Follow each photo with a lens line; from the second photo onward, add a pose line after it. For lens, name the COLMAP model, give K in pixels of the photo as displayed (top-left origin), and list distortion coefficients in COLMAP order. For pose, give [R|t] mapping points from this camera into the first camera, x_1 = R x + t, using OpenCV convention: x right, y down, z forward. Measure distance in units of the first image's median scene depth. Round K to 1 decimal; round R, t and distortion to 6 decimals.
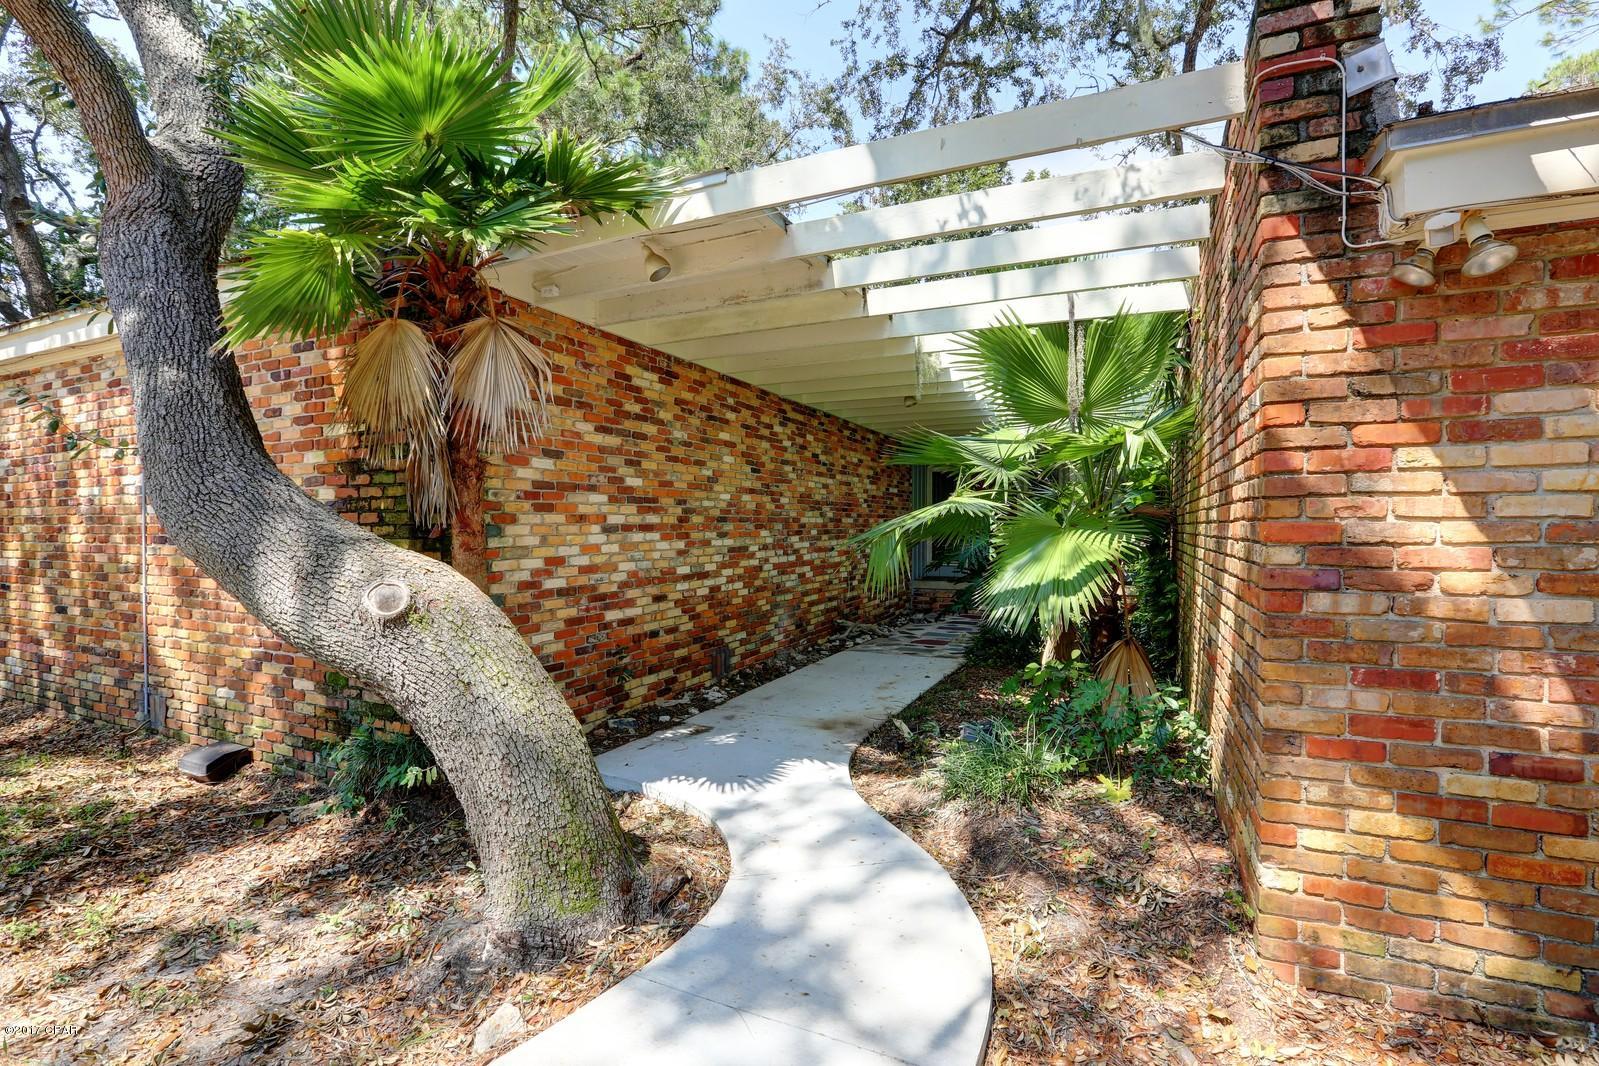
lens RADIAL K [[718.7, 0, 804.5], [0, 718.7, 531.2], [0, 0, 1]] dist [-0.022529, 0.000993]
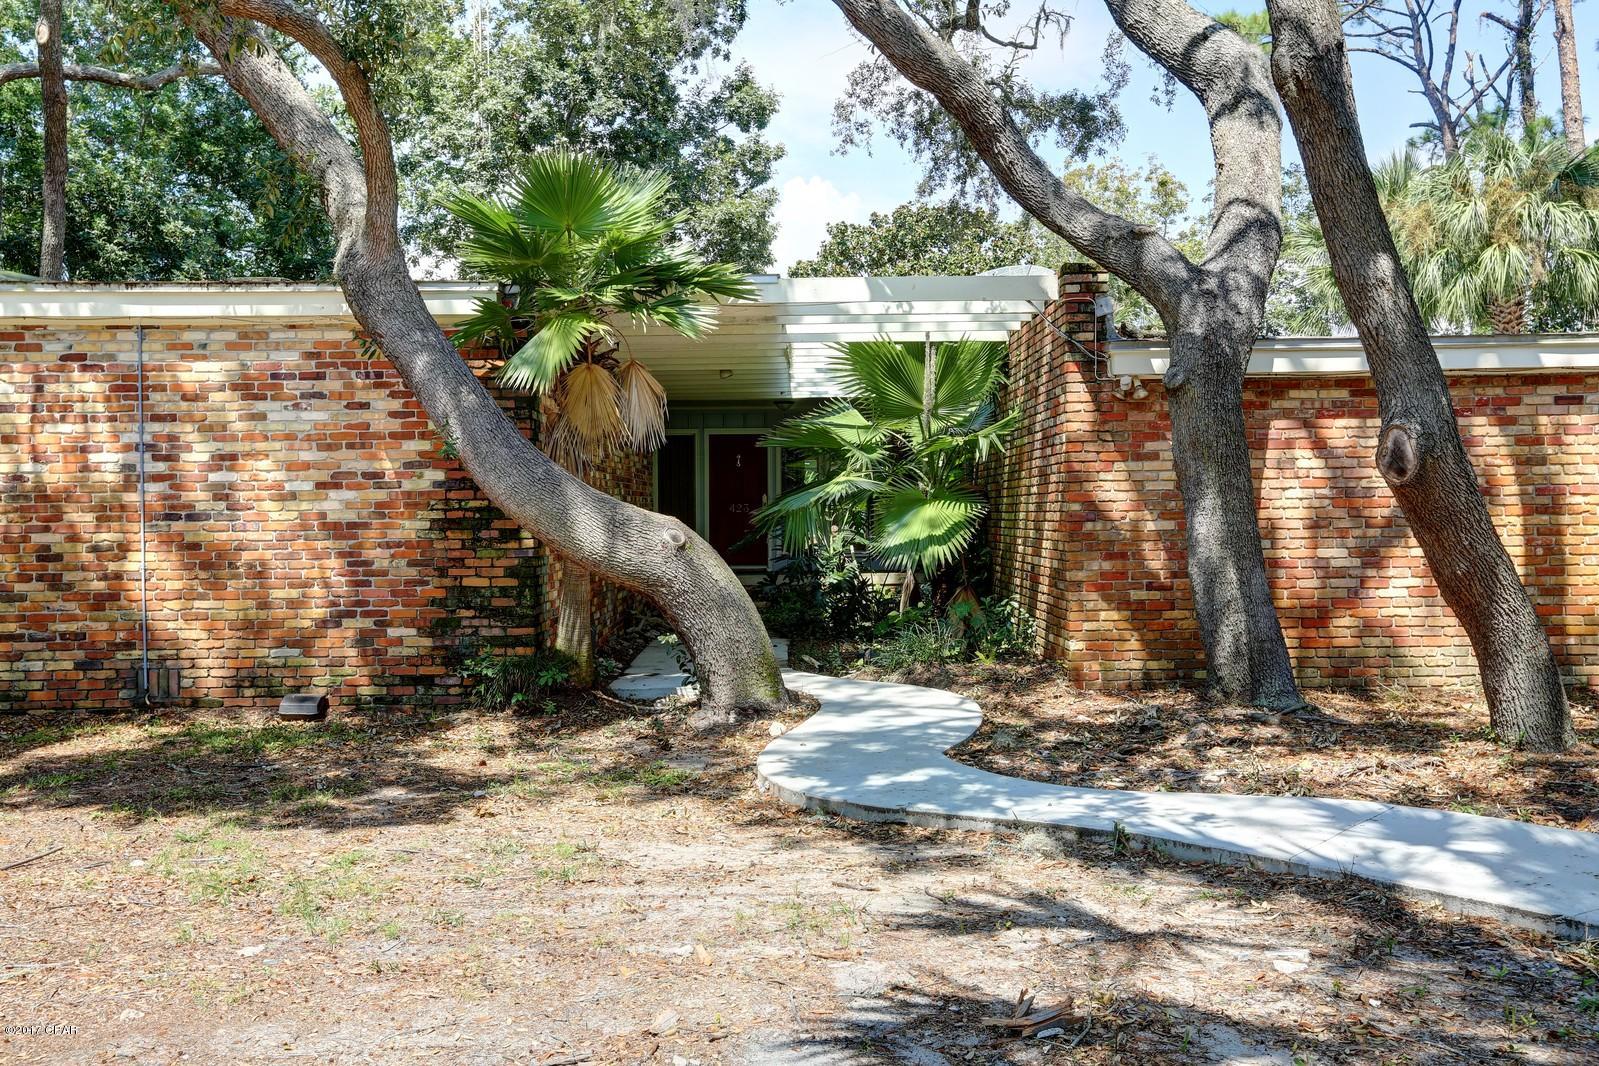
lens RADIAL K [[1601.6, 0, 798.3], [0, 1601.6, 532.0], [0, 0, 1]] dist [0.011899, 0.000000]
pose [[0.899720, -0.014470, 0.436228, -1.353428], [0.013820, 0.999894, 0.004664, 0.044132], [-0.436249, 0.001832, 0.899824, -1.850424]]
